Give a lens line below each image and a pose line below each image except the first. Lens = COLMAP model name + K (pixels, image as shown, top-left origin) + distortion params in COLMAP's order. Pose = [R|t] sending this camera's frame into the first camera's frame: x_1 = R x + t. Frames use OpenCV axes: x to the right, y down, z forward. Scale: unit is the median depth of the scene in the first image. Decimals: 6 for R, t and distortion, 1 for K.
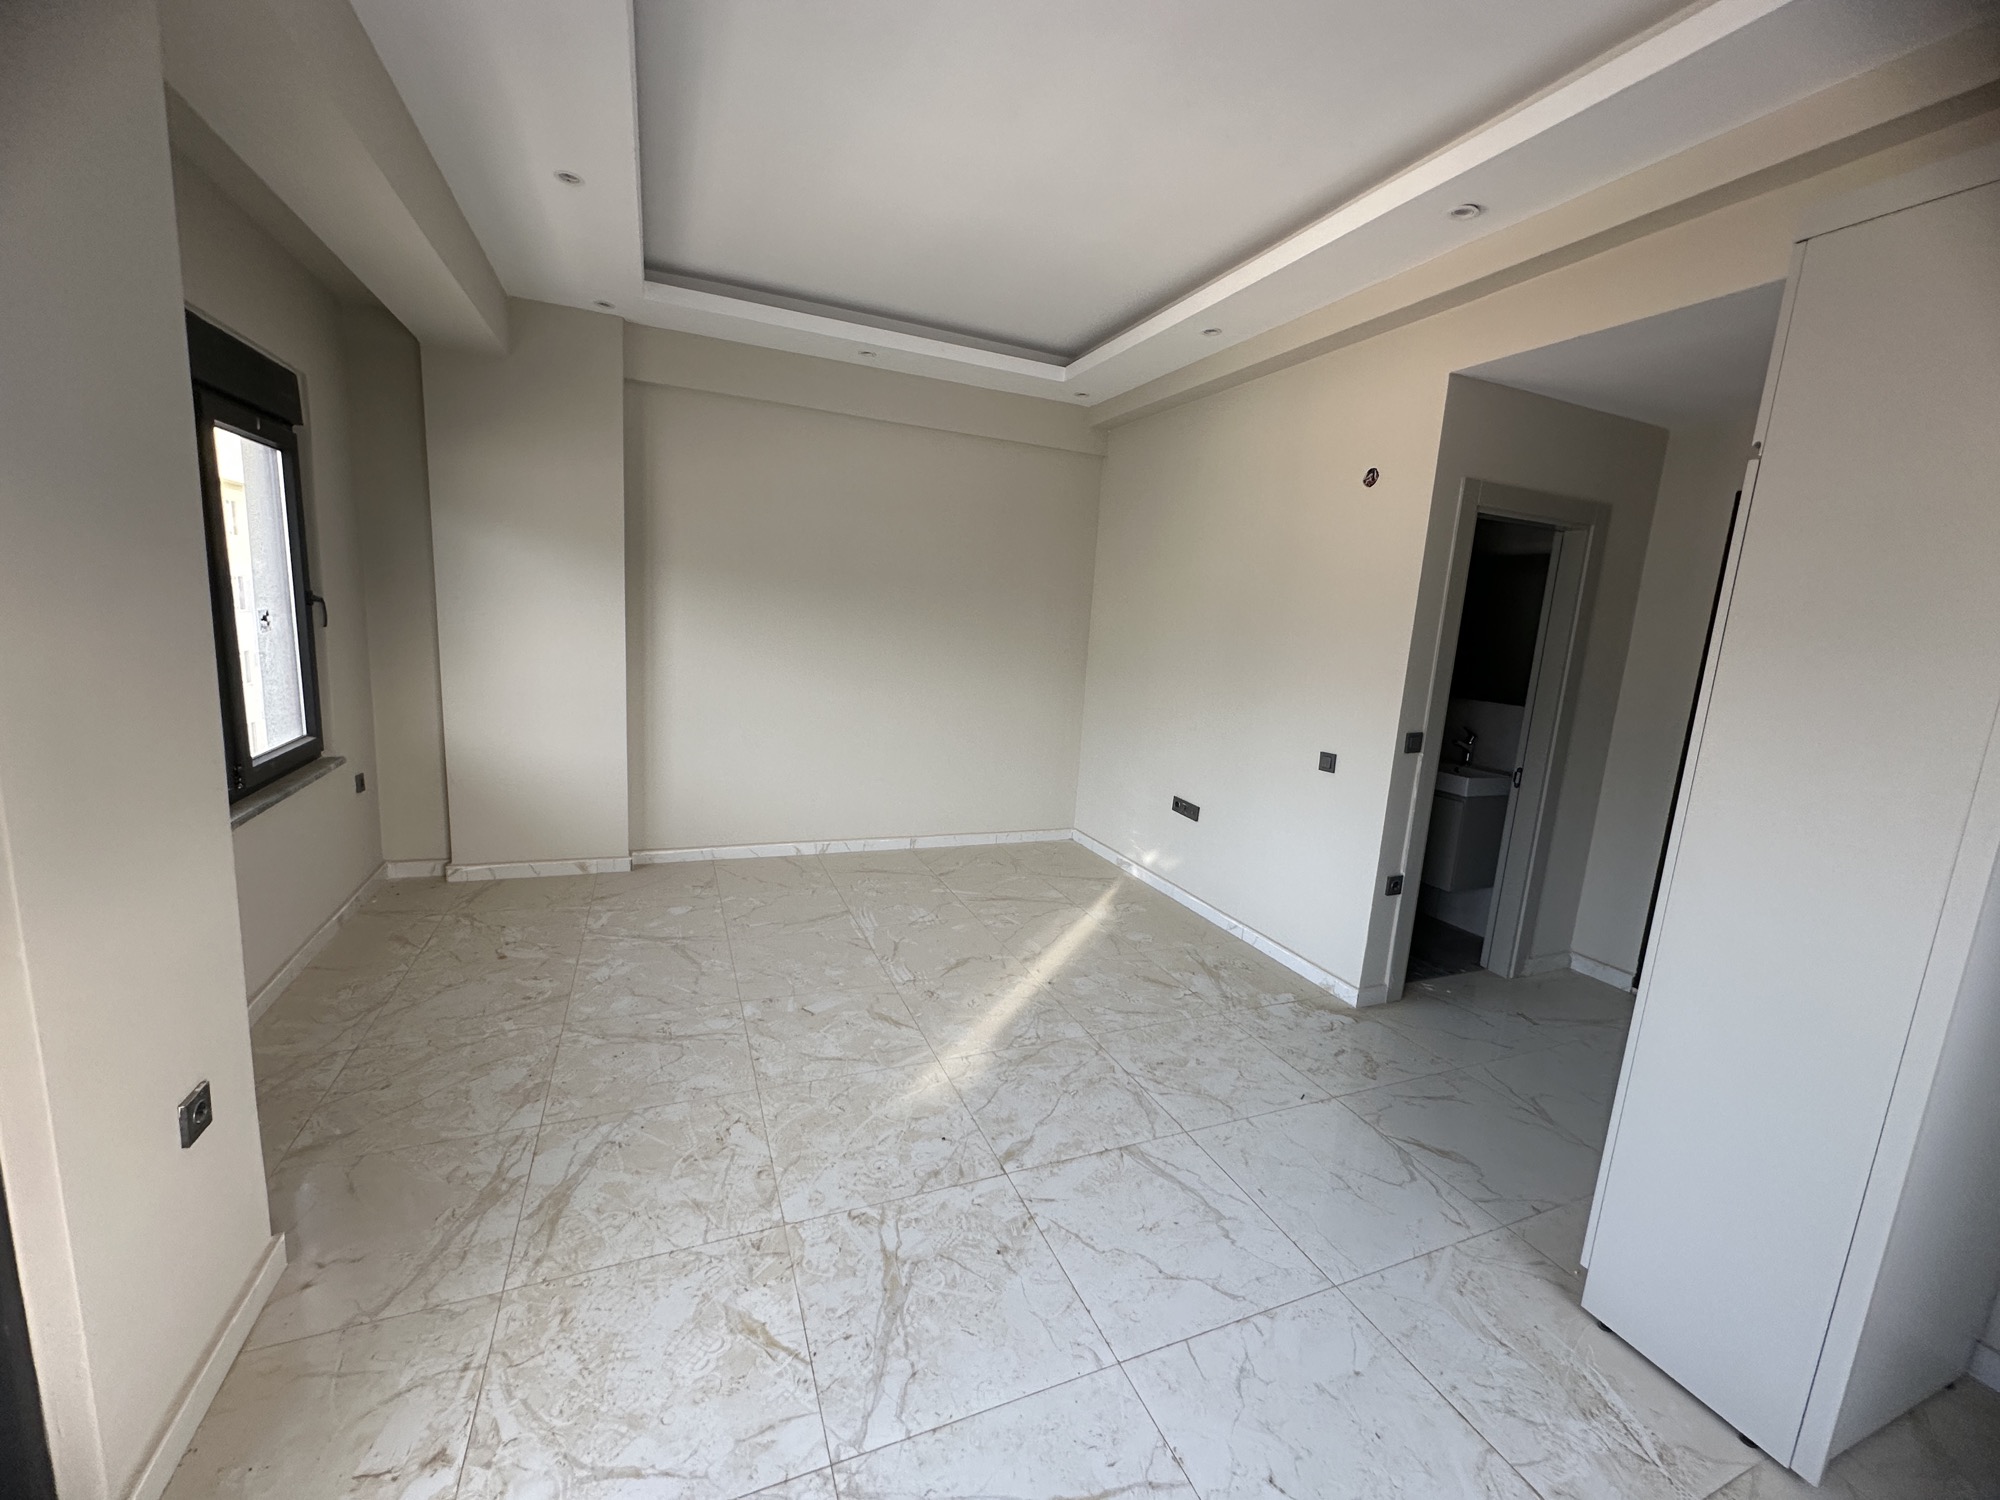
lens RADIAL K [[799.7, 0, 995.4], [0, 799.7, 740.8], [0, 0, 1]] dist [-0.004637, 0.001205]
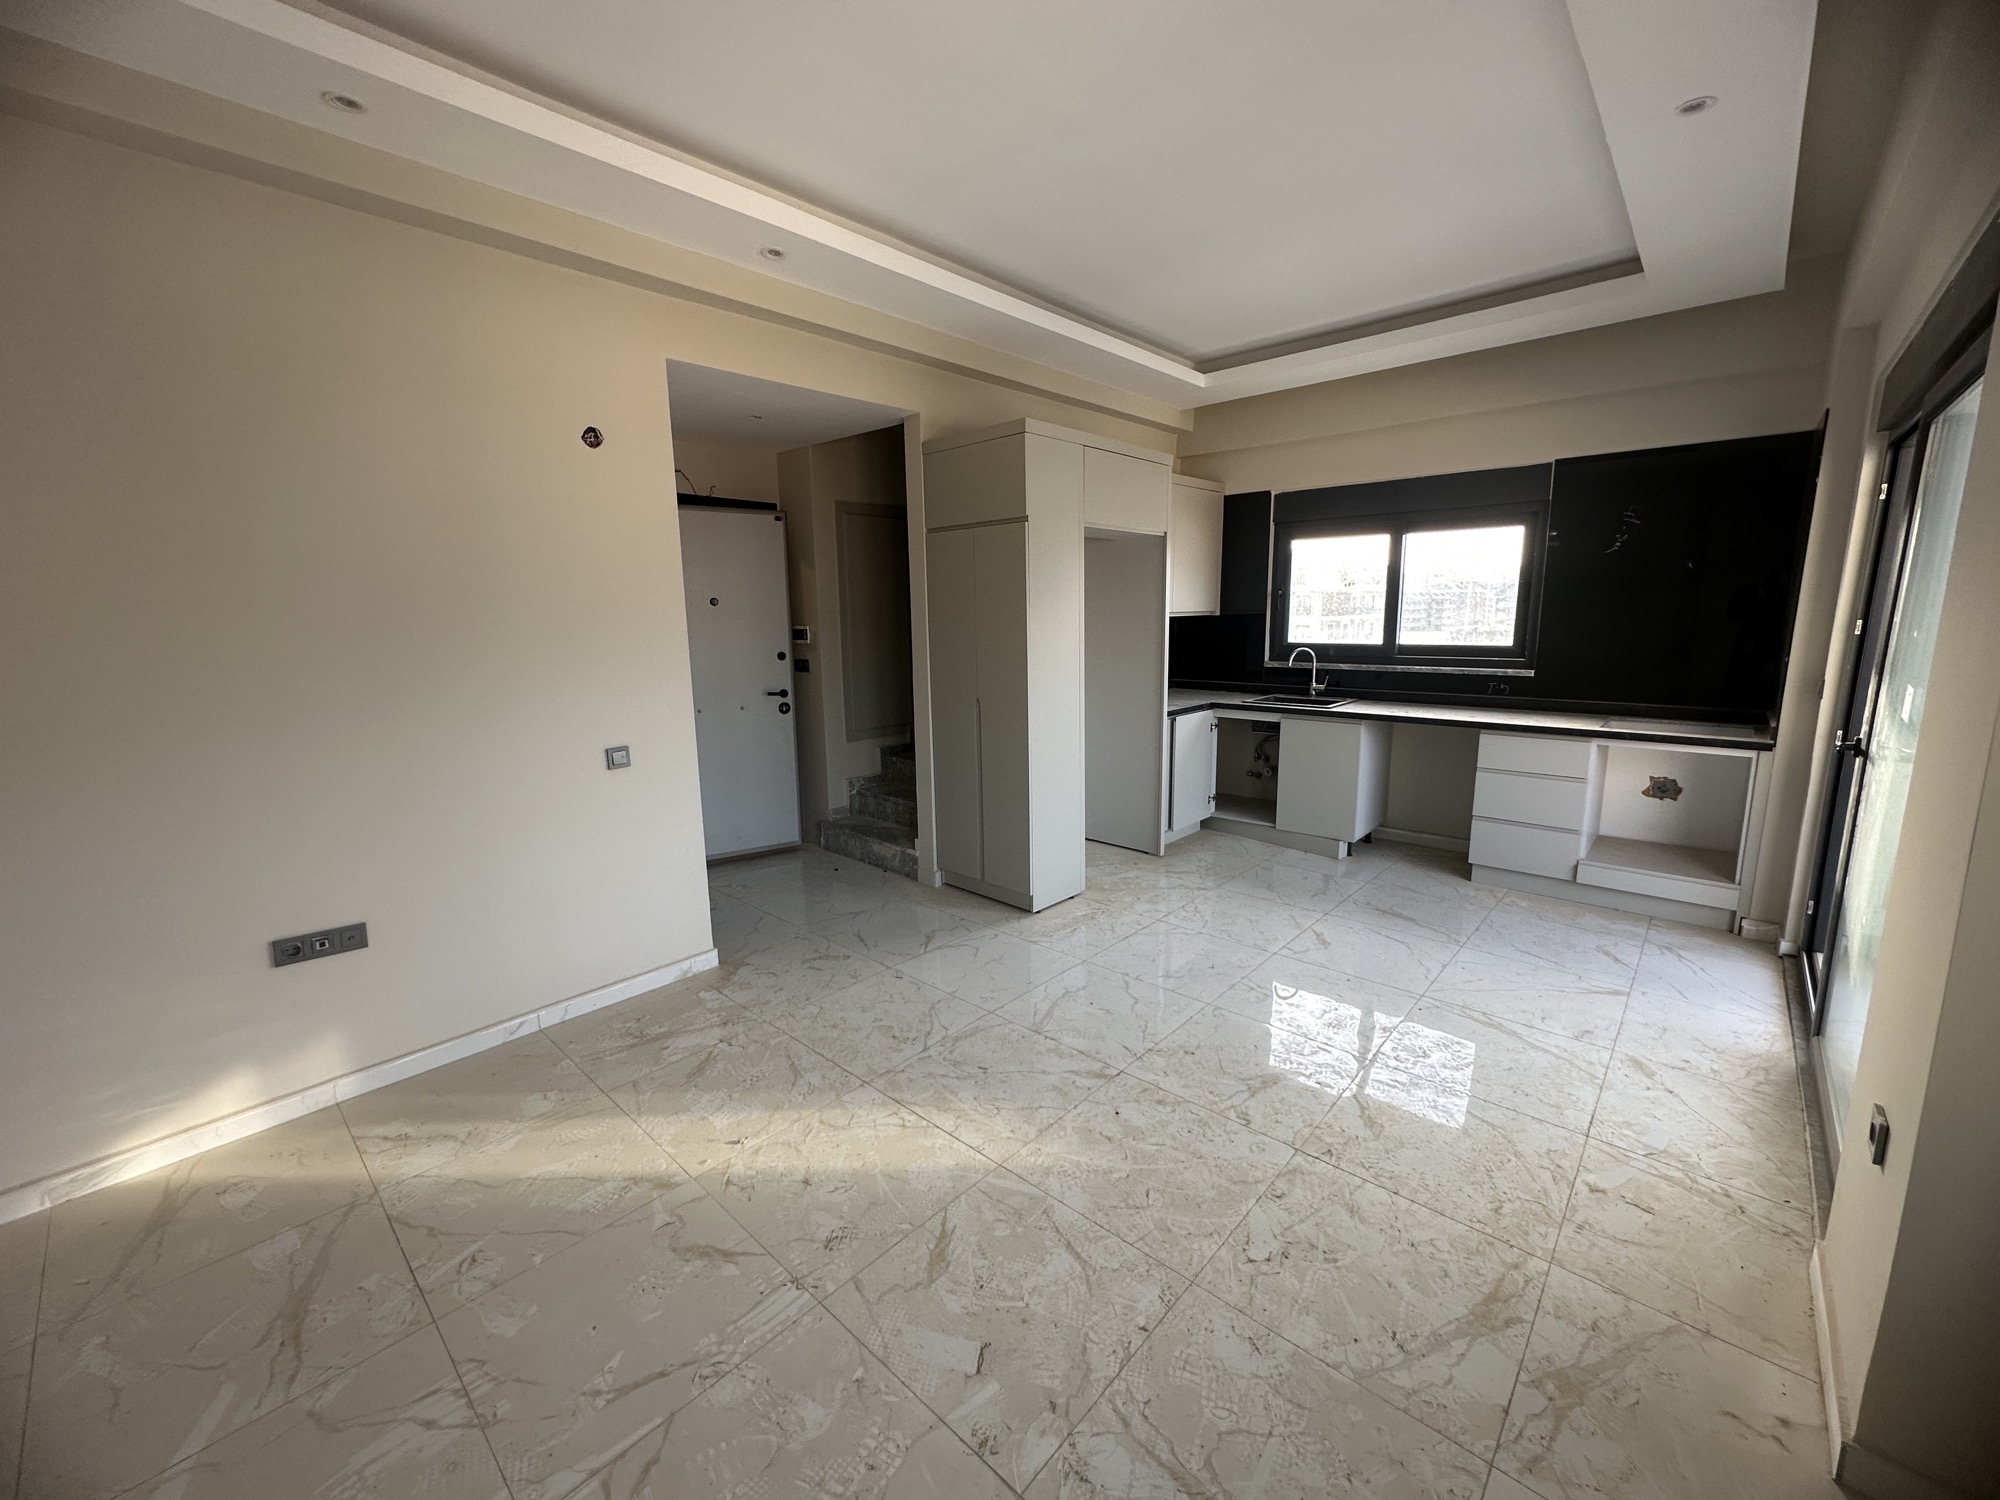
lens RADIAL K [[799.7, 0, 1003.4], [0, 799.7, 744.7], [0, 0, 1]] dist [-0.004637, 0.001205]
pose [[-0.425988, -0.208589, 0.880355, -0.842600], [0.131321, 0.948499, 0.288279, -0.287553], [-0.895147, 0.238412, -0.376657, 1.449411]]
